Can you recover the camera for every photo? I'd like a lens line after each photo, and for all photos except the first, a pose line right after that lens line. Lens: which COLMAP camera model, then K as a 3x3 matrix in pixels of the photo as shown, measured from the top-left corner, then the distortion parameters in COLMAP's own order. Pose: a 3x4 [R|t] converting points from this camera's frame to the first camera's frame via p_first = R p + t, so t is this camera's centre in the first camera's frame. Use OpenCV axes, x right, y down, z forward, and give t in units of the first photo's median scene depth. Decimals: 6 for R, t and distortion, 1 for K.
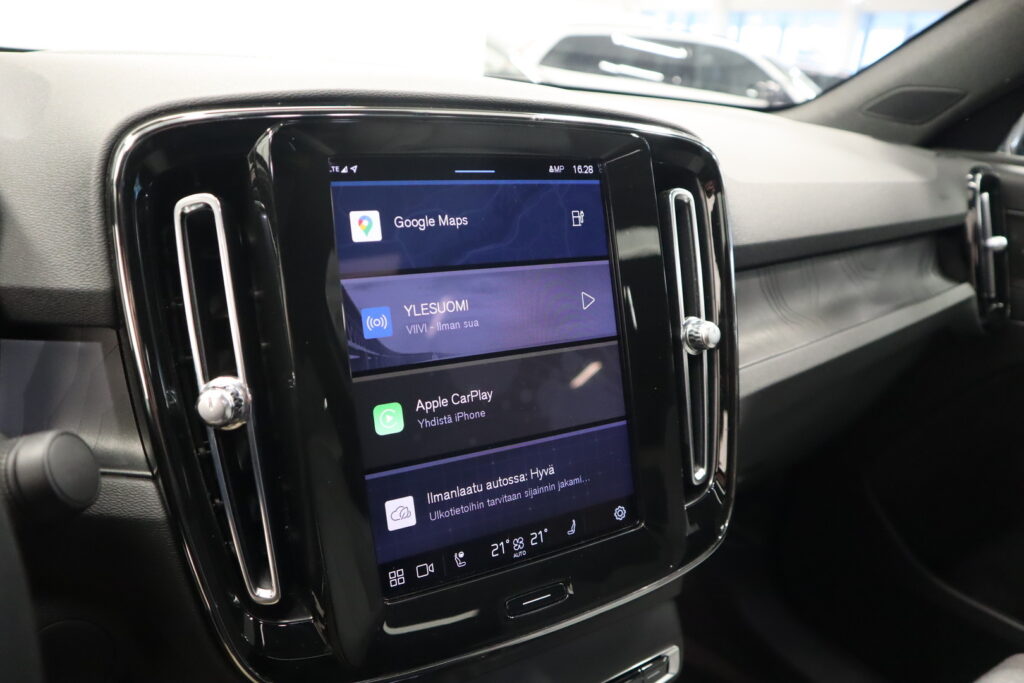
lens RADIAL K [[741.4, 0, 506.7], [0, 741.4, 336.1], [0, 0, 1]] dist [-0.075527, 0.028151]
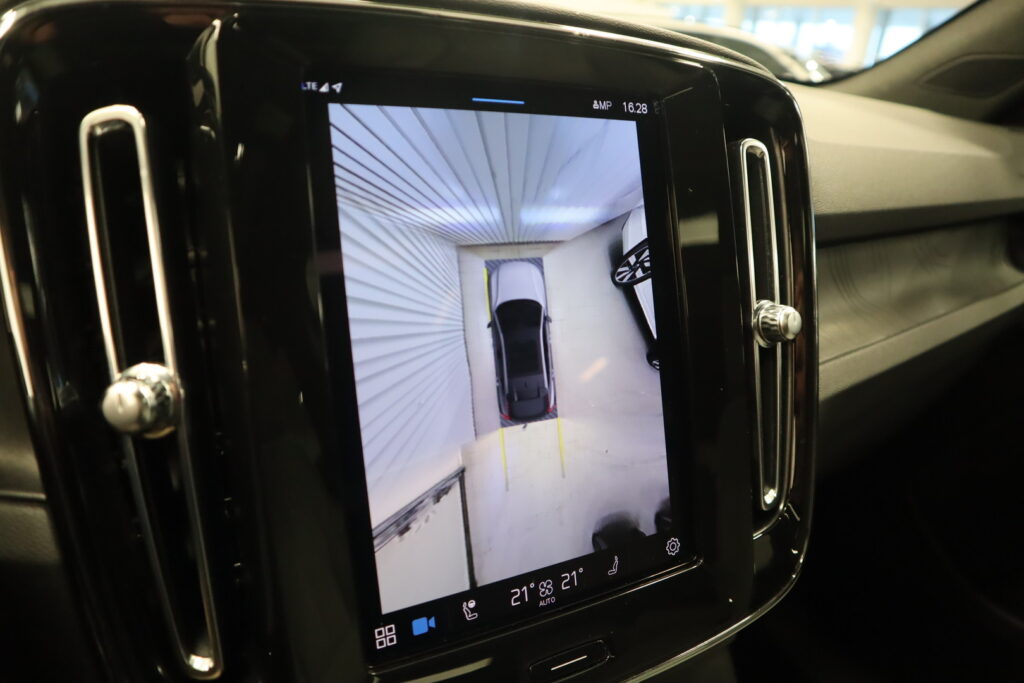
lens RADIAL K [[741.4, 0, 513.8], [0, 741.4, 336.9], [0, 0, 1]] dist [-0.075527, 0.028151]
pose [[0.999826, 0.018391, 0.003071, -0.022986], [-0.018421, 0.999780, 0.010065, 0.011425], [-0.002885, -0.010119, 0.999945, 0.218323]]
